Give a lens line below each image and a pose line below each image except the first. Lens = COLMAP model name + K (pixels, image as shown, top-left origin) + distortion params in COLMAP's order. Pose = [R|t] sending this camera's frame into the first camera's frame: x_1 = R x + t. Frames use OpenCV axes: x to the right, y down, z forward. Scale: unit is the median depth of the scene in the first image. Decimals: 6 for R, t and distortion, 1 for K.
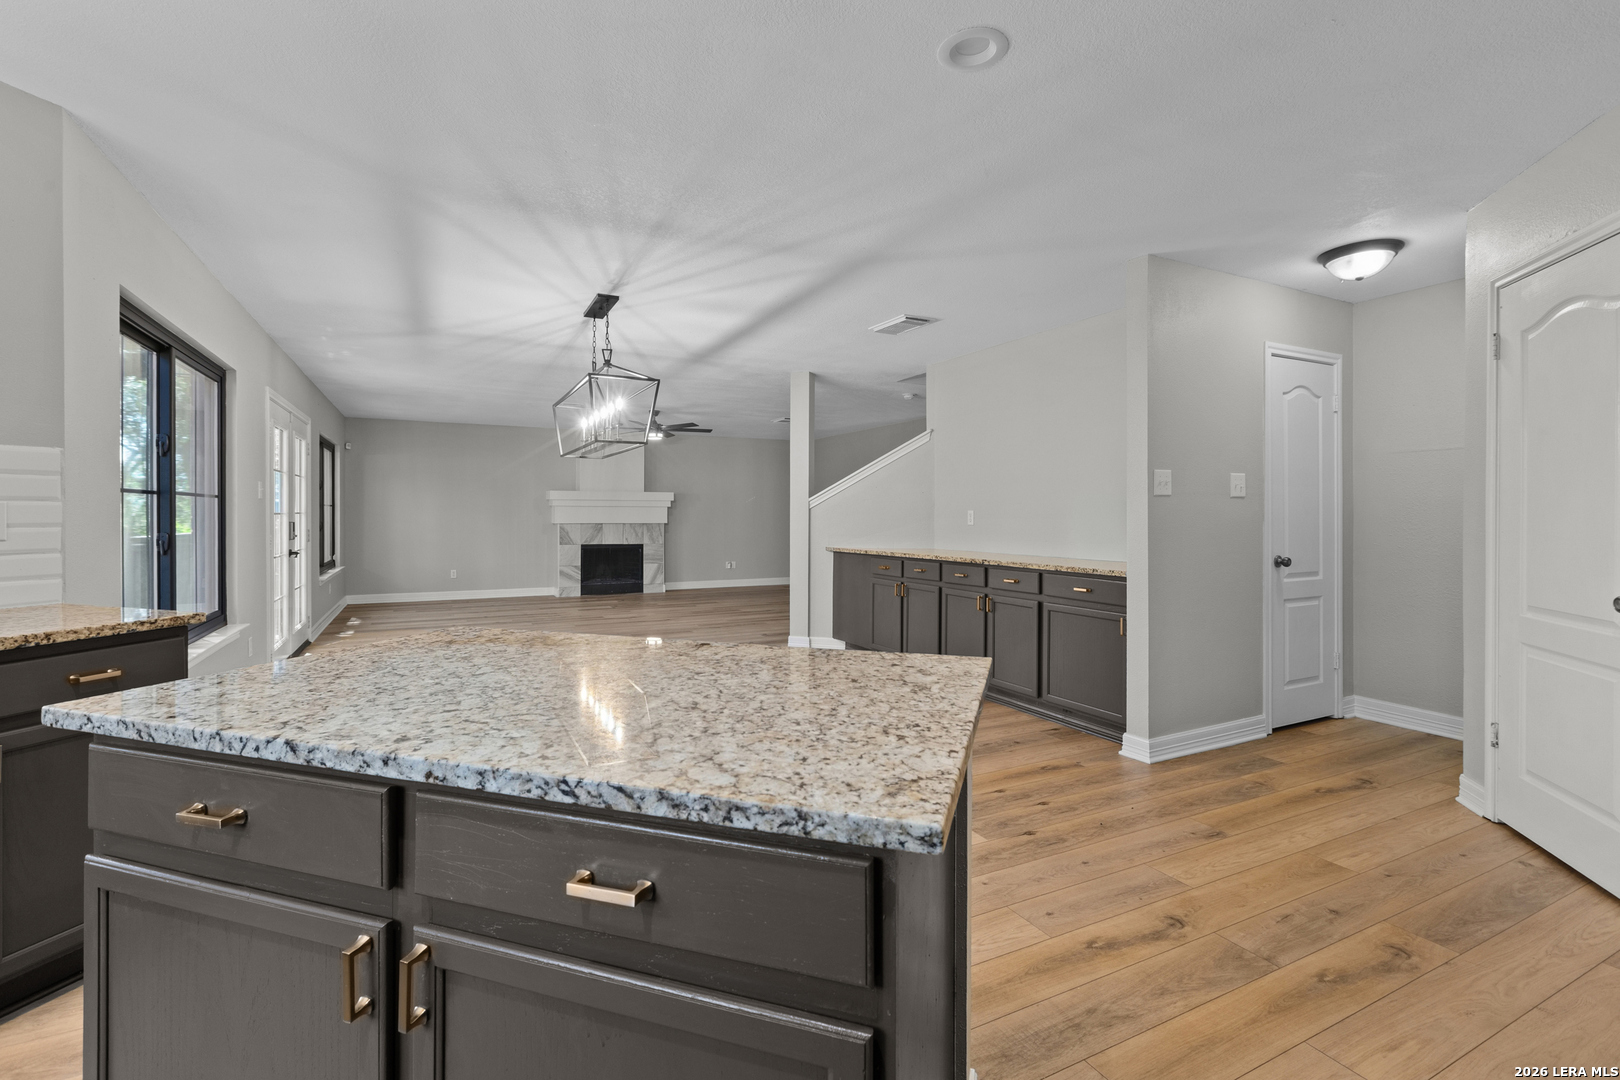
lens RADIAL K [[721.5, 0, 810.9], [0, 721.5, 526.6], [0, 0, 1]] dist [-0.000476, -0.001162]
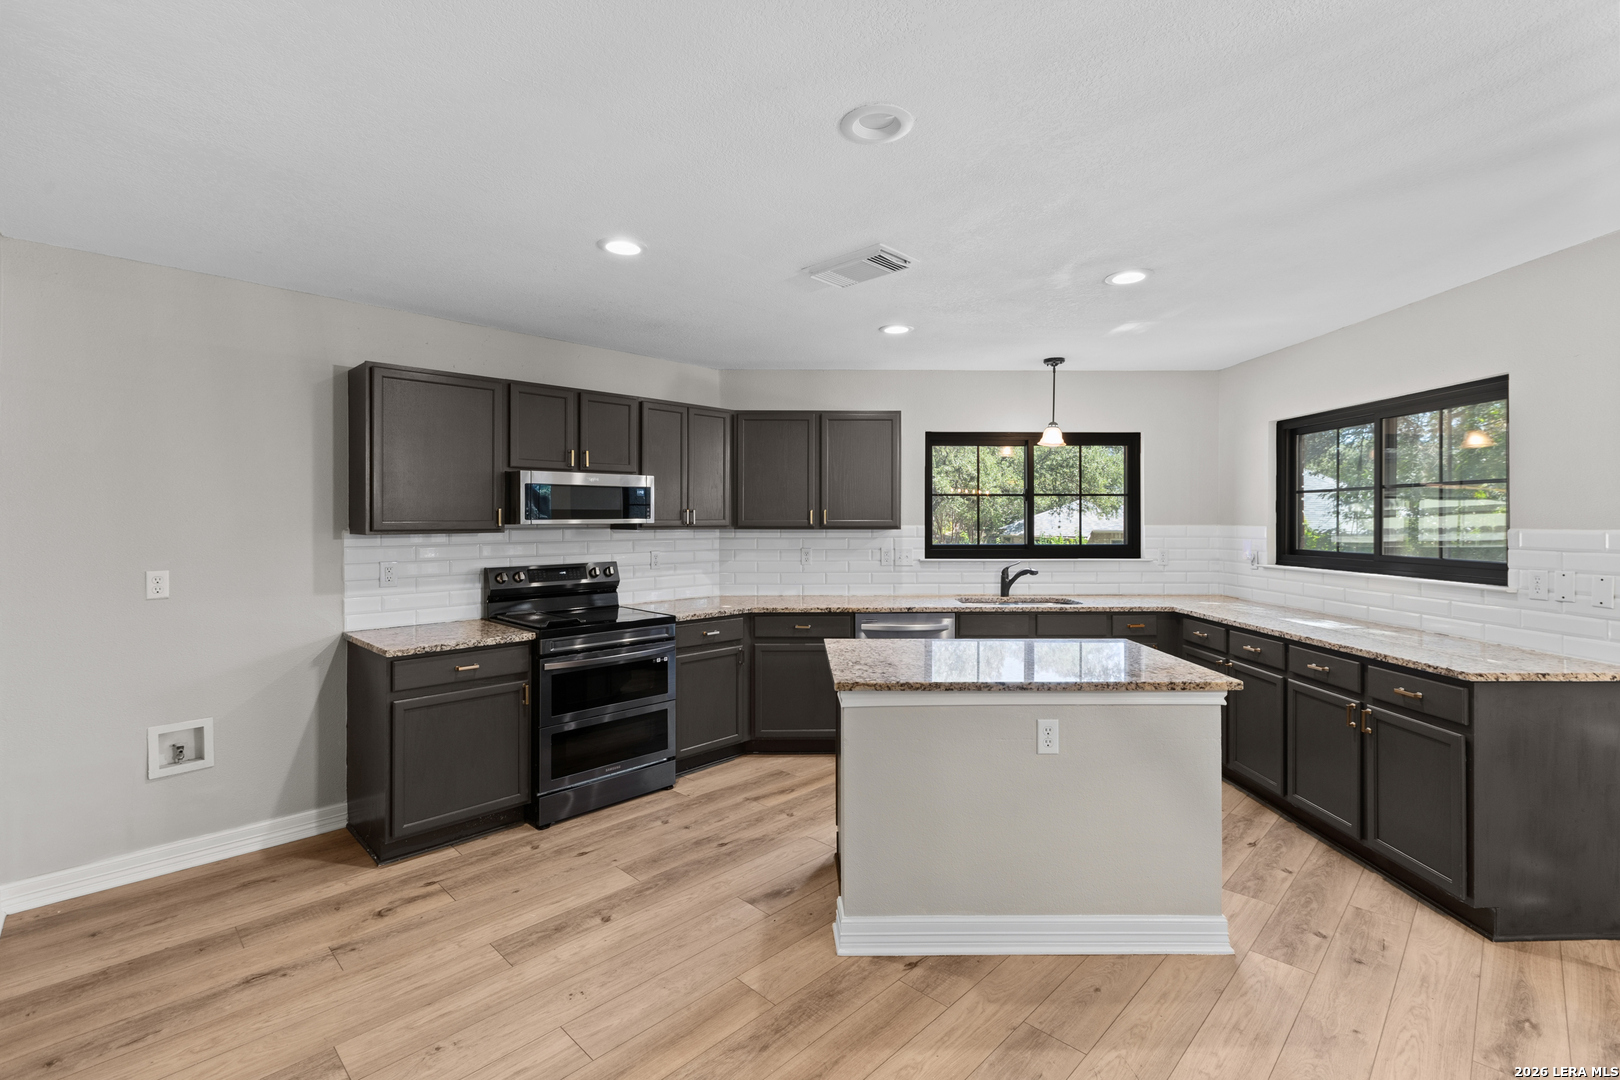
lens RADIAL K [[721.5, 0, 804.6], [0, 721.5, 513.6], [0, 0, 1]] dist [-0.000476, -0.001162]
pose [[-0.950213, -0.001561, -0.311598, 0.689351], [-0.005317, 0.999923, 0.011207, -0.180575], [0.311556, 0.012306, -0.950148, 2.106016]]
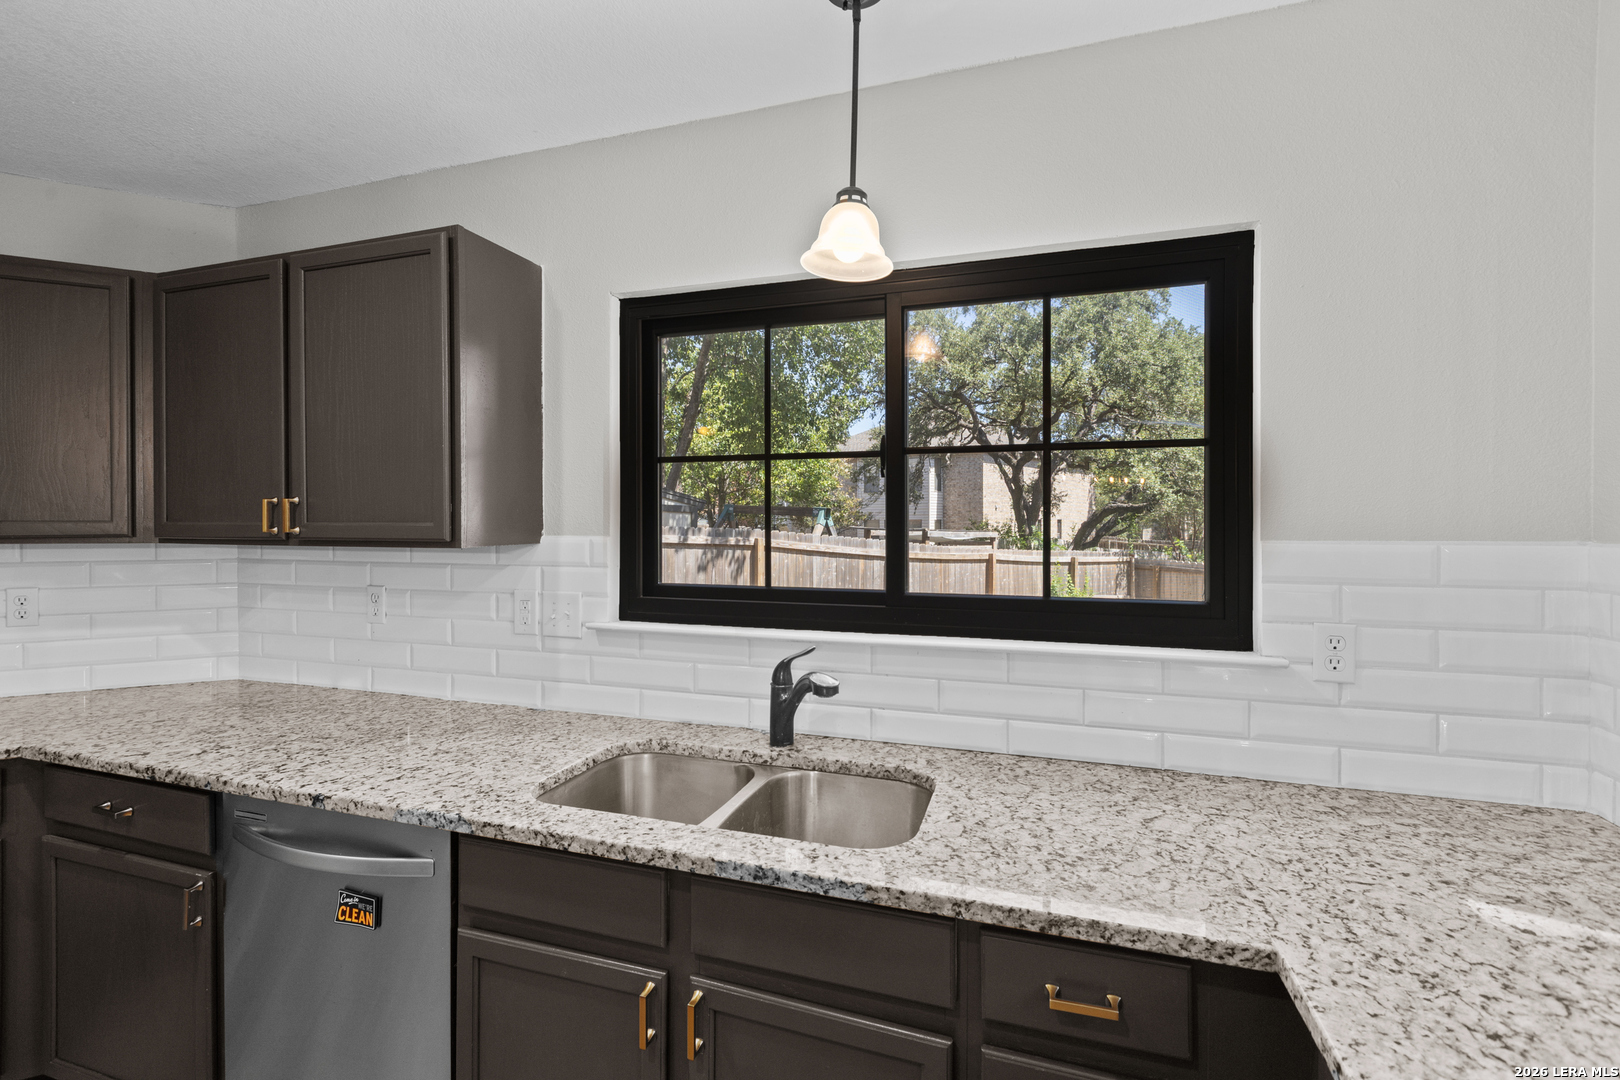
lens RADIAL K [[721.5, 0, 802.2], [0, 721.5, 522.6], [0, 0, 1]] dist [-0.000476, -0.001162]
pose [[-0.999750, 0.000601, 0.022352, -0.964843], [0.001076, 0.999774, 0.021253, -0.149847], [-0.022334, 0.021272, -0.999524, 0.659999]]
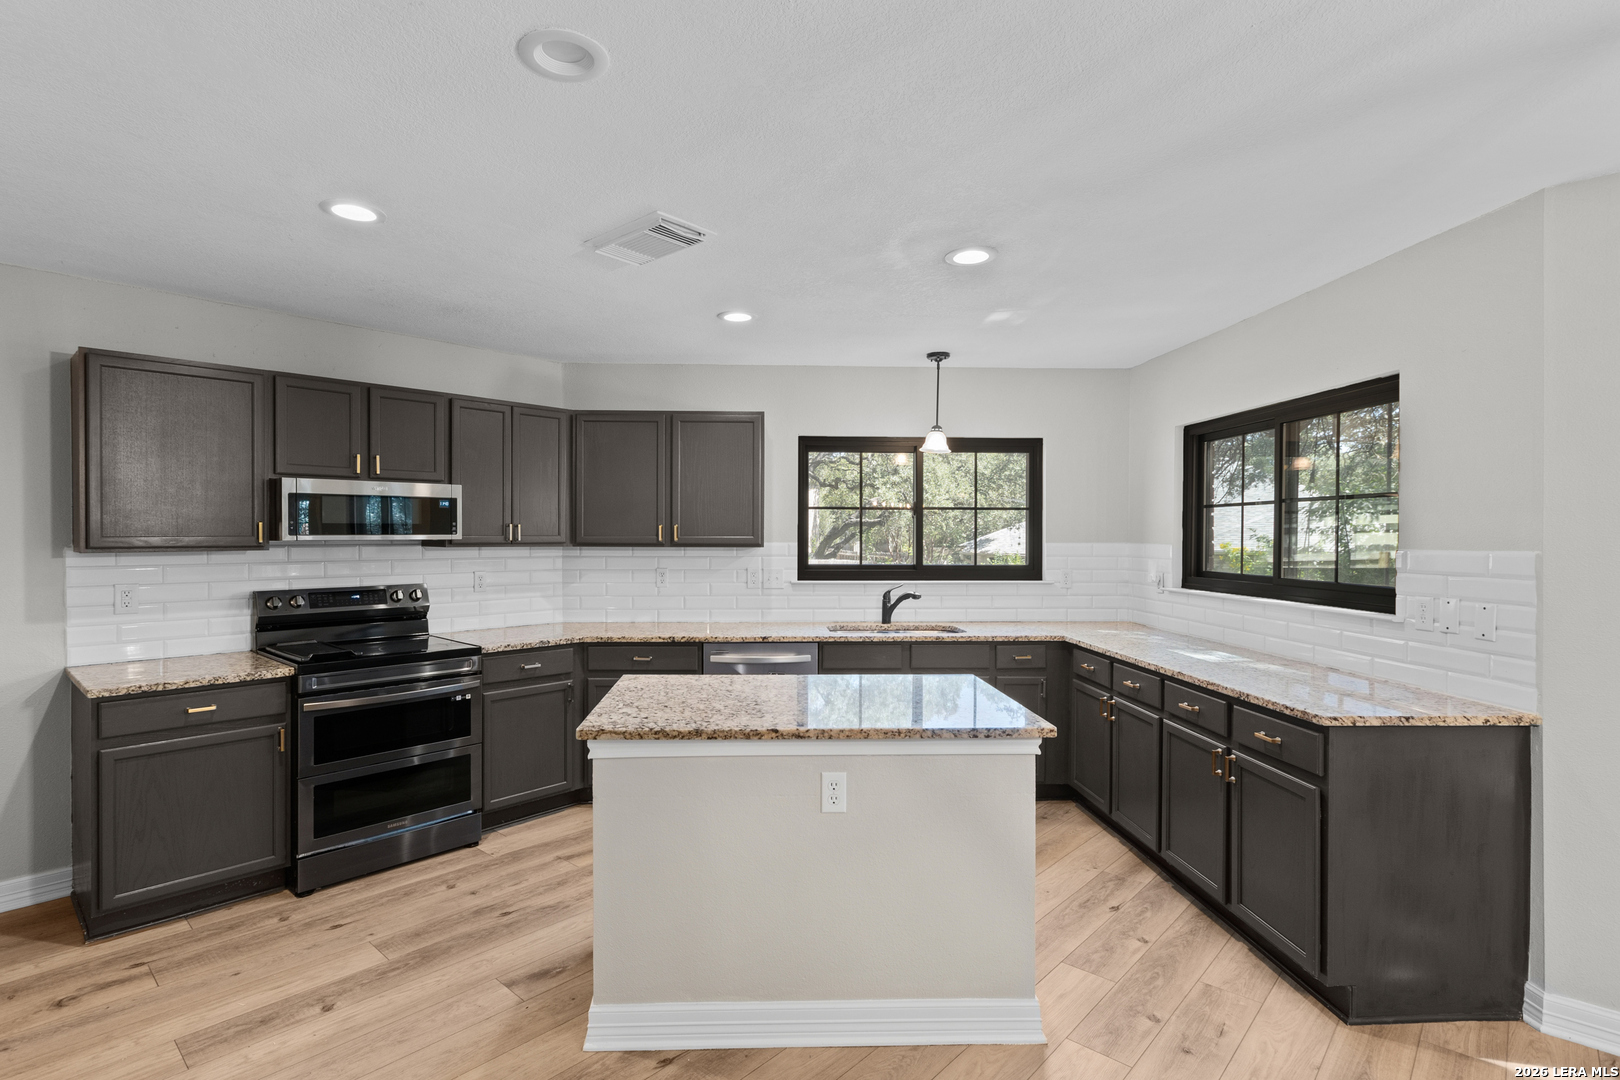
lens RADIAL K [[792.0, 0, 783.9], [0, 792.0, 536.7], [0, 0, 1]] dist [-0.000503, -0.001626]
pose [[-0.942140, -0.001059, -0.335218, 0.320711], [-0.008794, 0.999729, 0.021559, -0.184618], [0.335104, 0.023259, -0.941894, 2.124239]]
